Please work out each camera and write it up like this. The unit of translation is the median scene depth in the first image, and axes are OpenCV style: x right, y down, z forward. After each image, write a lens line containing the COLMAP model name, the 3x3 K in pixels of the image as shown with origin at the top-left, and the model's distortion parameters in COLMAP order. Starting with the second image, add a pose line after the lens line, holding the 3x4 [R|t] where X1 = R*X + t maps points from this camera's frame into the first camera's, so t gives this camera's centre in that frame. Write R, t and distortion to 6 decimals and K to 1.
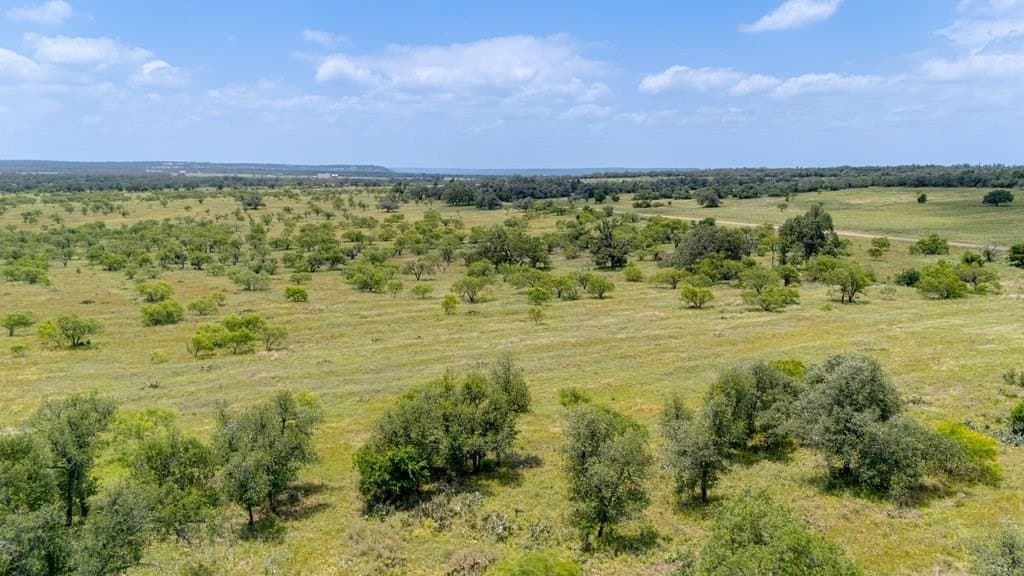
lens RADIAL K [[756.8, 0, 512.0], [0, 756.8, 288.0], [0, 0, 1]] dist [0.085839, -0.077717]
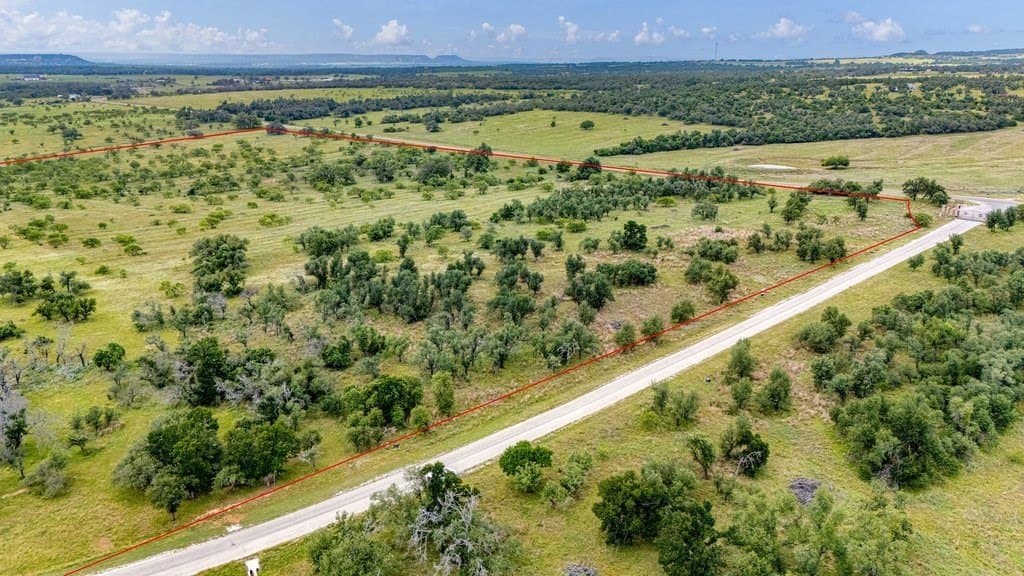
lens RADIAL K [[756.8, 0, 512.0], [0, 756.8, 288.0], [0, 0, 1]] dist [0.085839, -0.077717]
pose [[0.940401, -0.103267, 0.324010, -0.250537], [0.055387, 0.986567, 0.153680, -0.040945], [-0.335528, -0.126575, 0.933488, -1.082389]]
